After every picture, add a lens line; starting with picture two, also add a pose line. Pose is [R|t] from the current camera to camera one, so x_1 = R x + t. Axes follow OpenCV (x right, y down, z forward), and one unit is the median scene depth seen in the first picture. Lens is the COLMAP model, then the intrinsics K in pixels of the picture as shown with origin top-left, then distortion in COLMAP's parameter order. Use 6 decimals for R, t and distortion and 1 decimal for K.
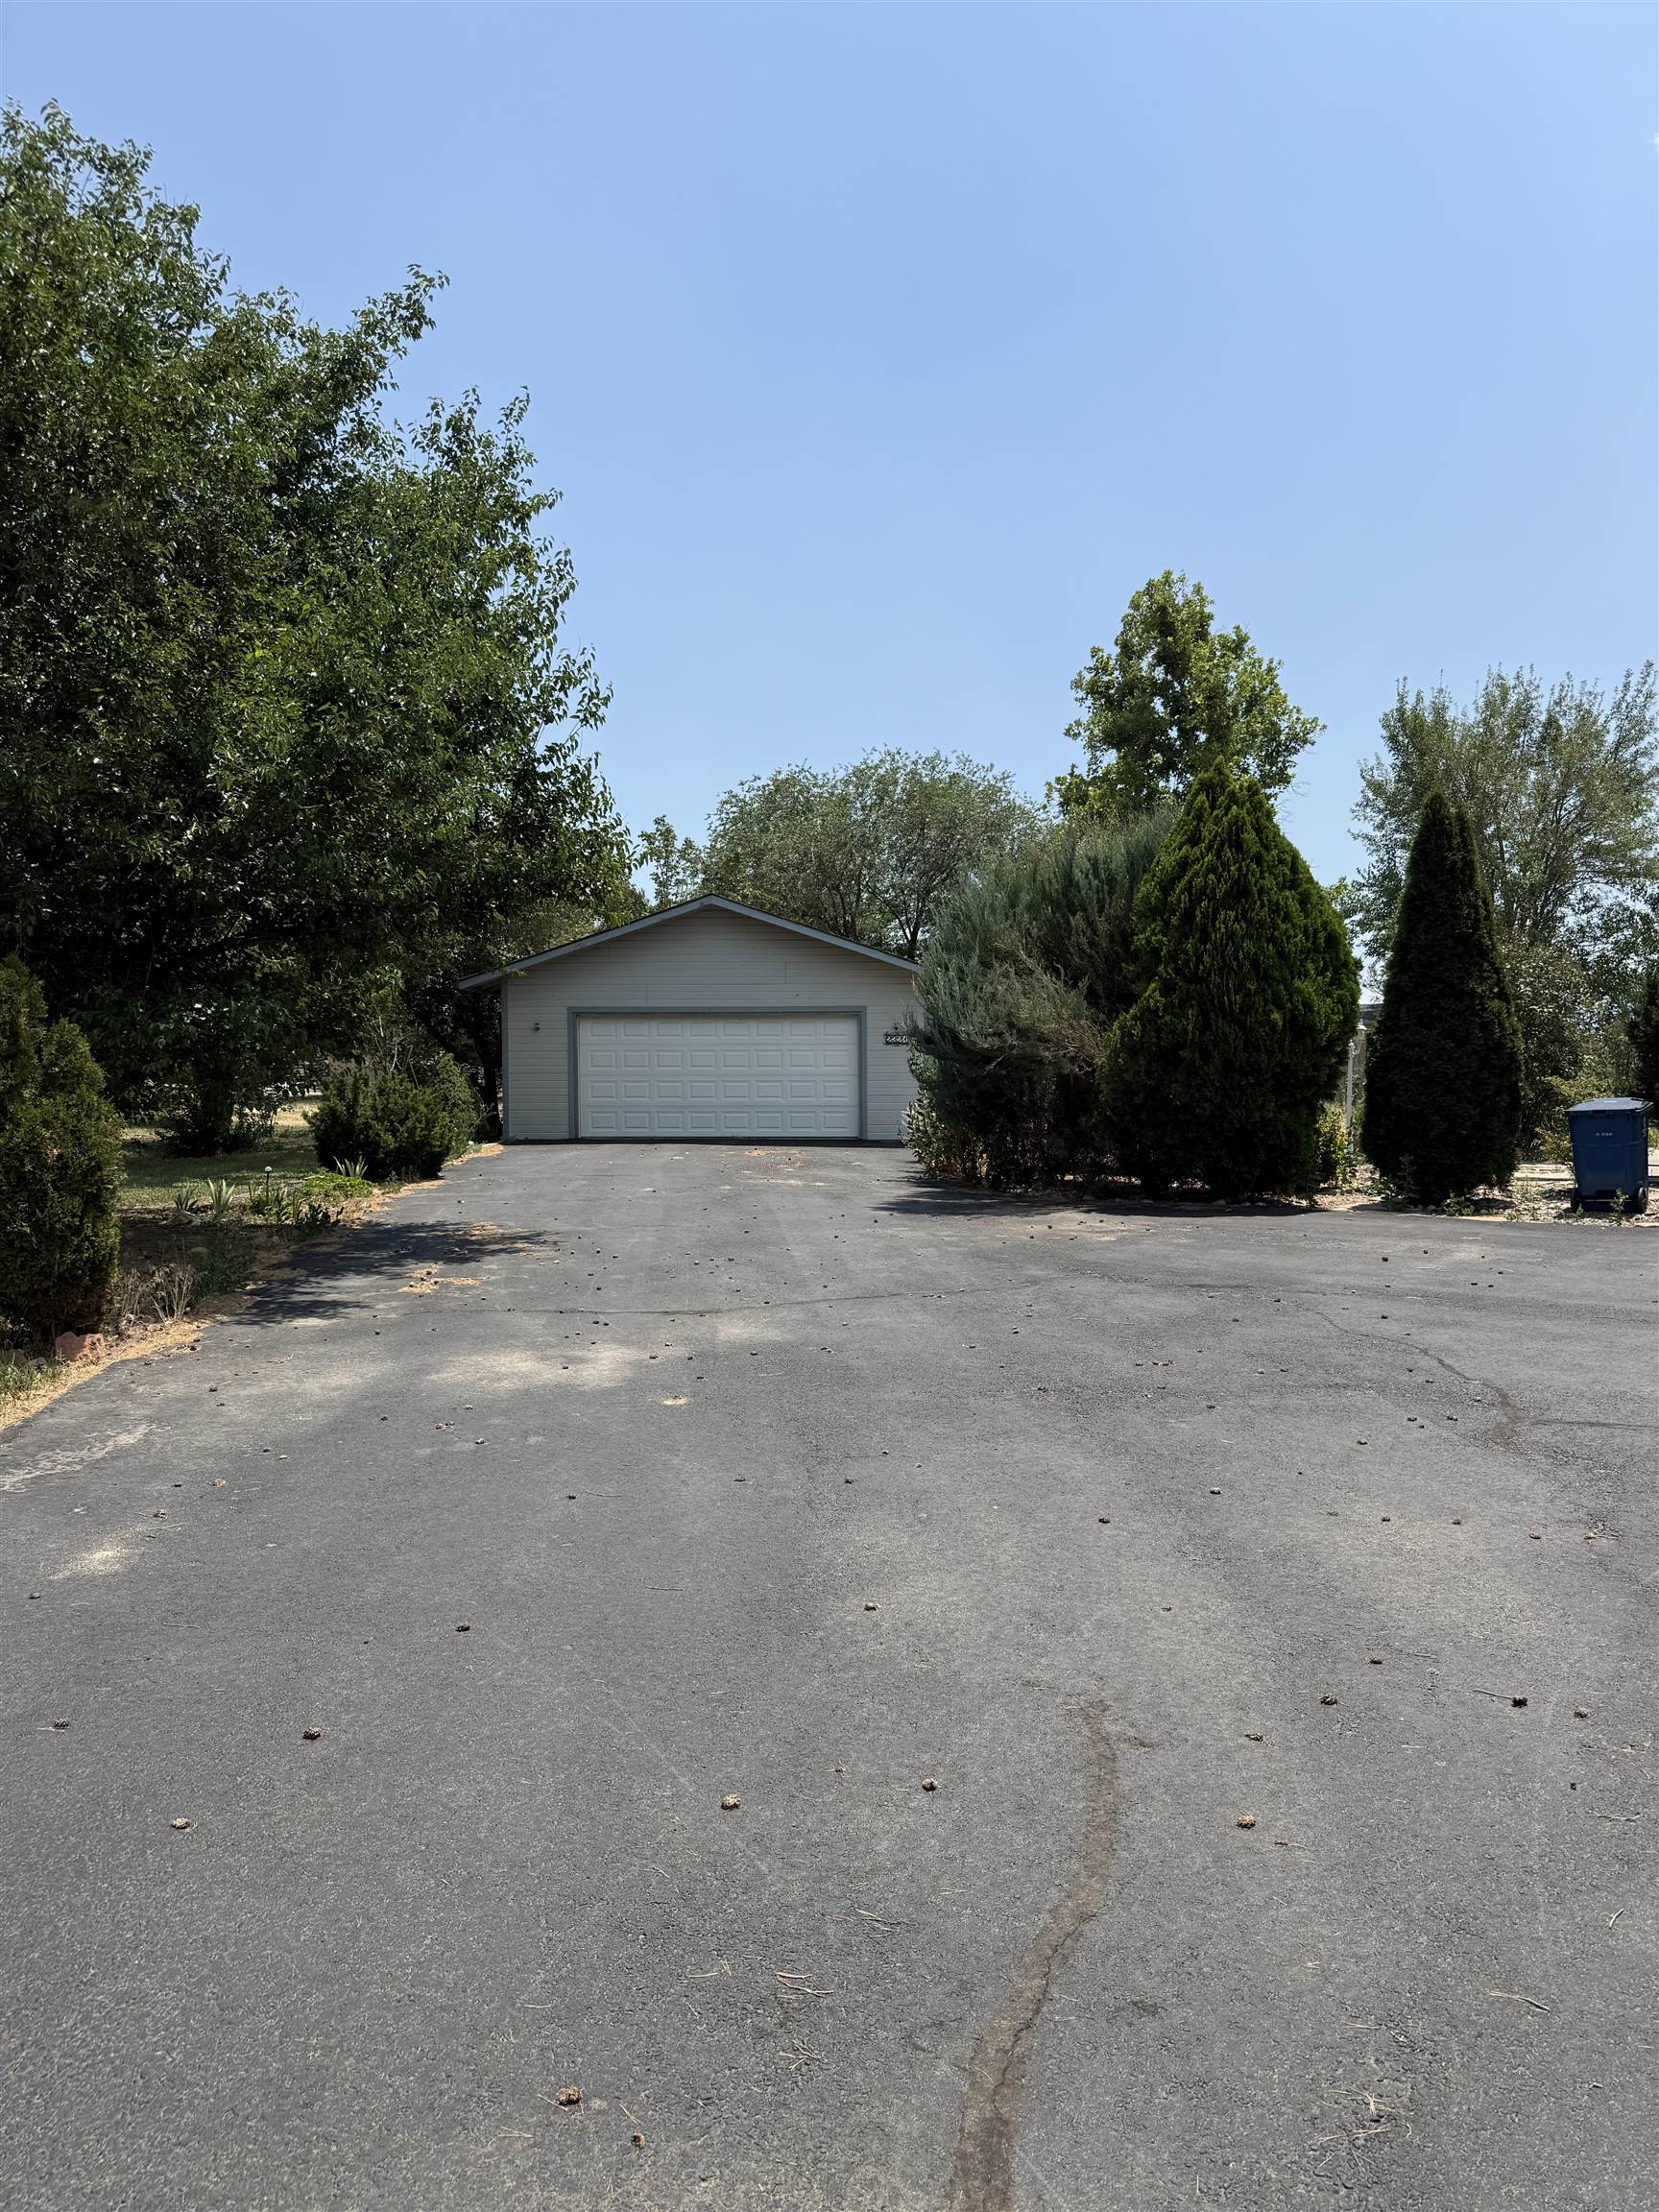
lens RADIAL K [[1584.5, 0, 829.5], [0, 1584.5, 1106.0], [0, 0, 1]] dist [0.093339, -0.133984]
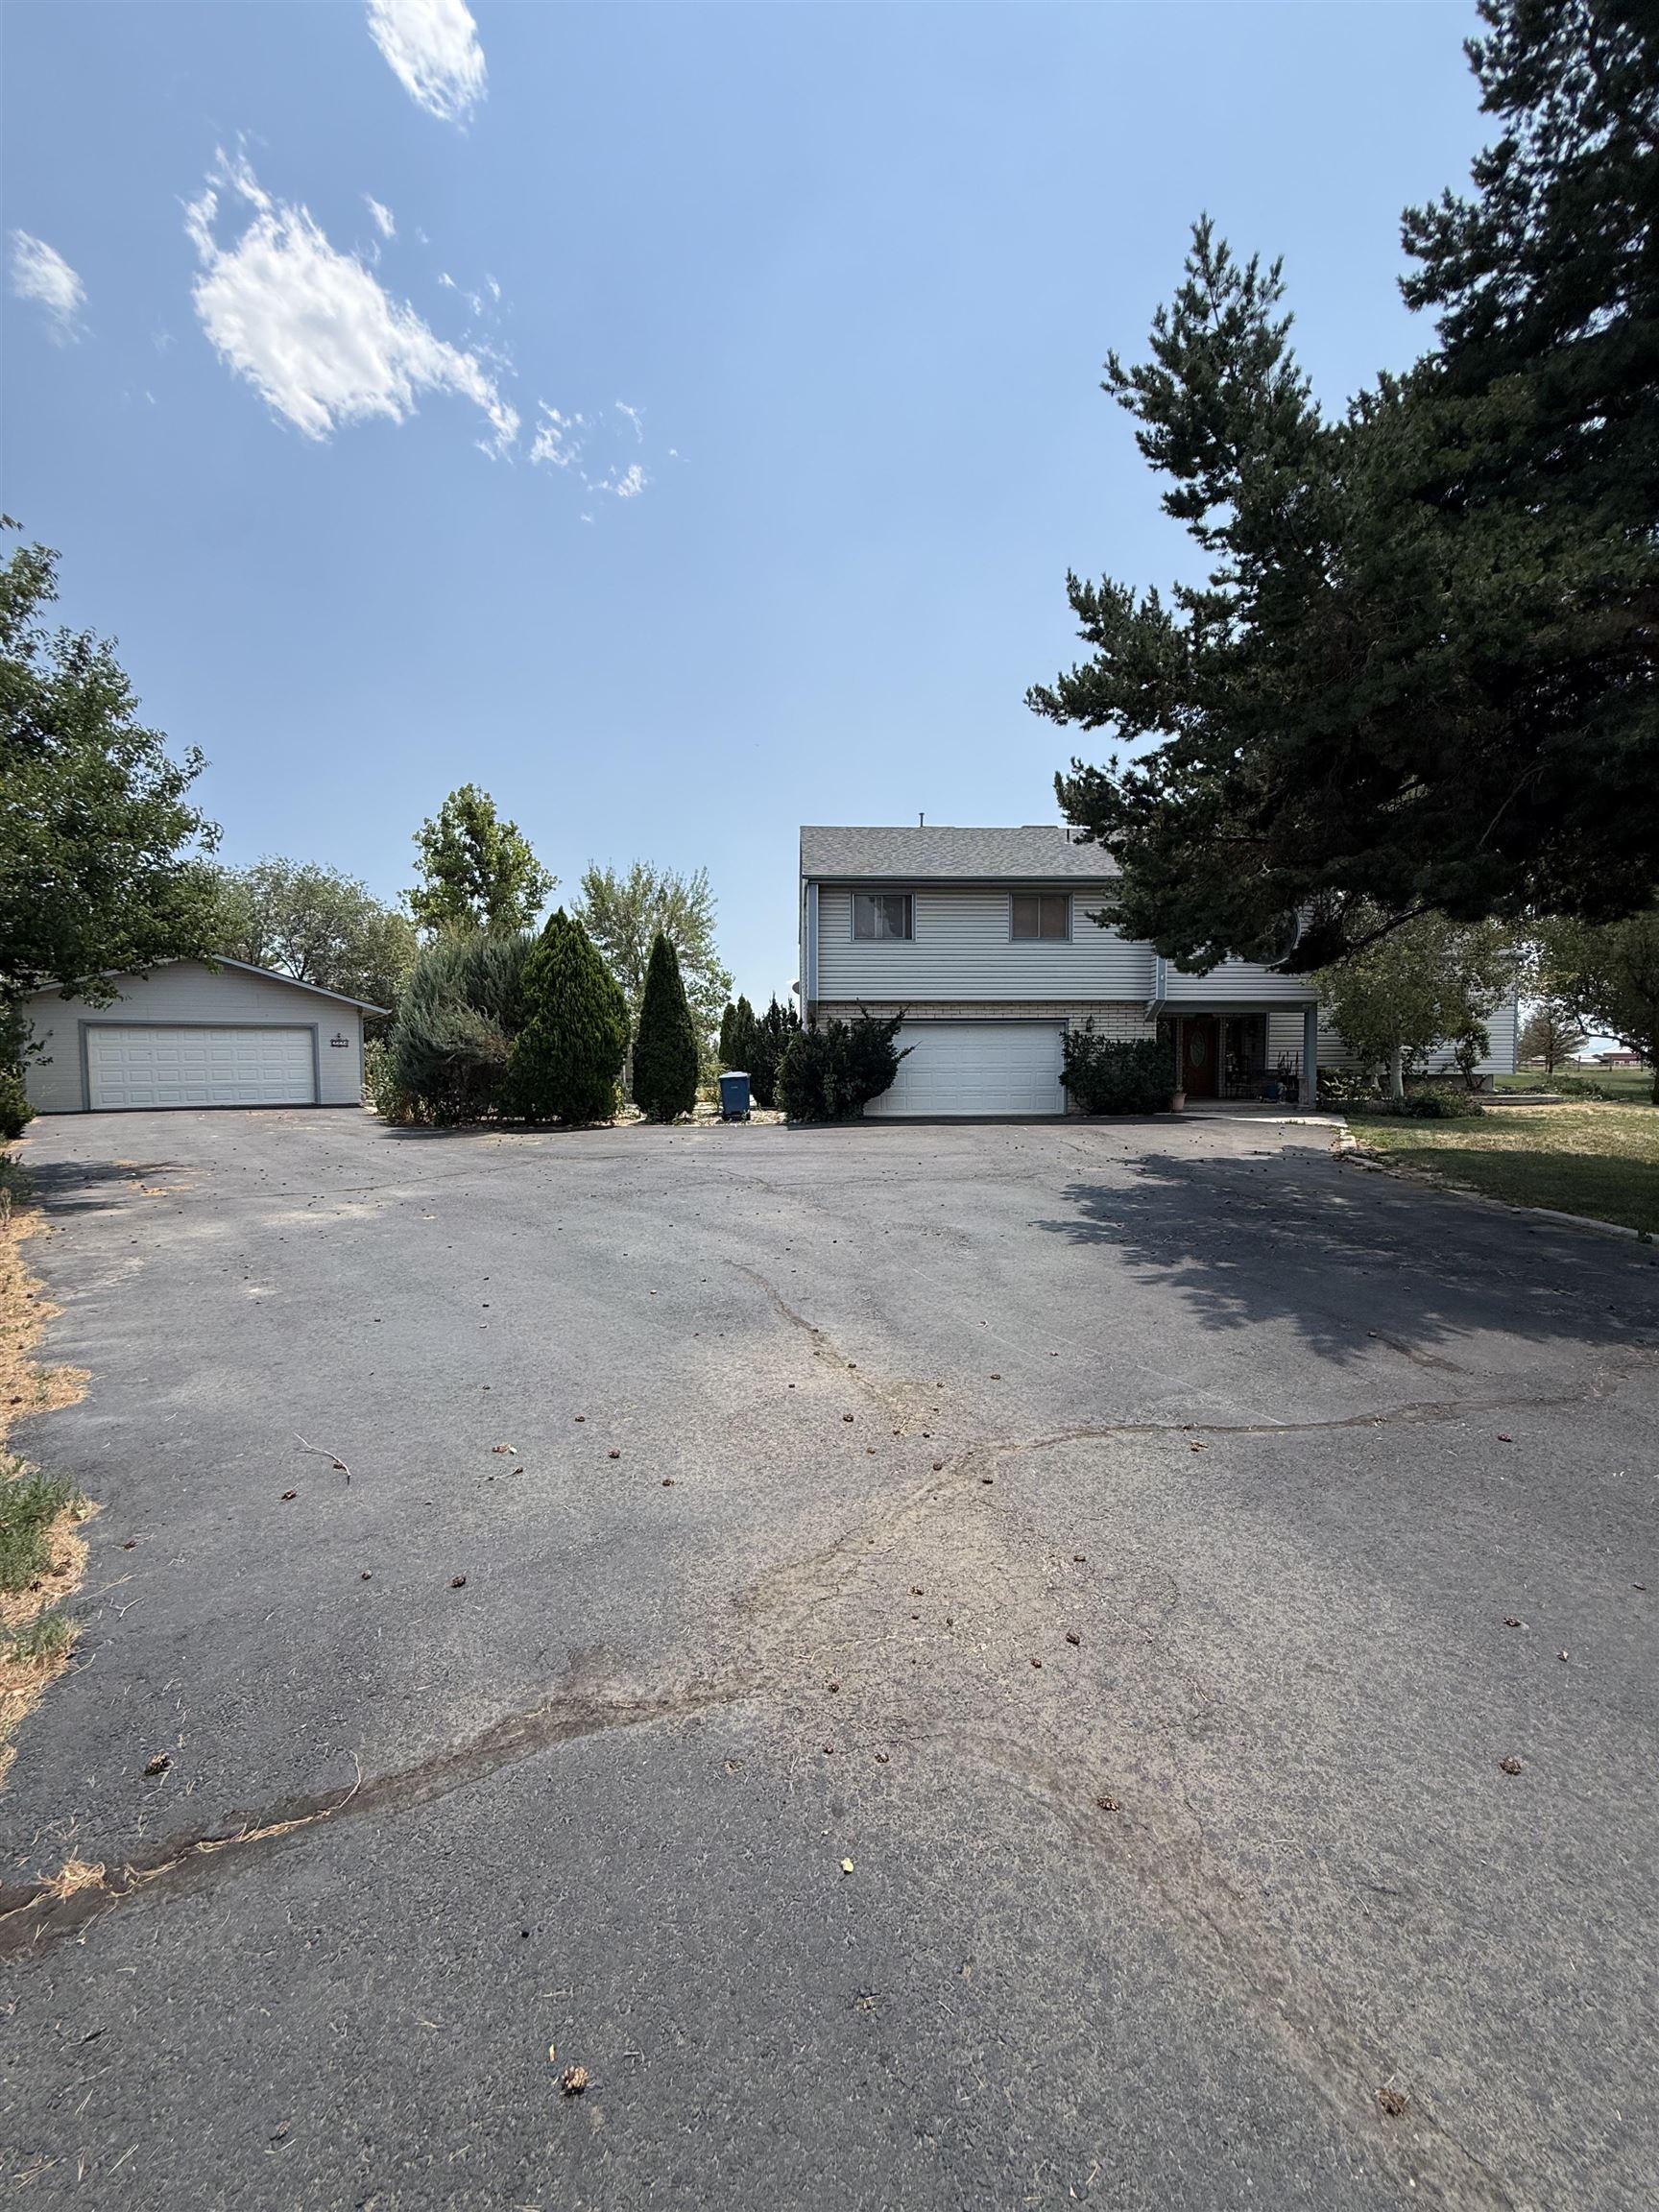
lens RADIAL K [[905.0, 0, 829.5], [0, 905.0, 1106.0], [0, 0, 1]] dist [-0.000246, -0.000024]
pose [[0.799429, -0.035610, 0.599704, -0.156123], [0.018904, 0.999238, 0.034135, 0.001819], [-0.600463, -0.015952, 0.799493, -0.105904]]
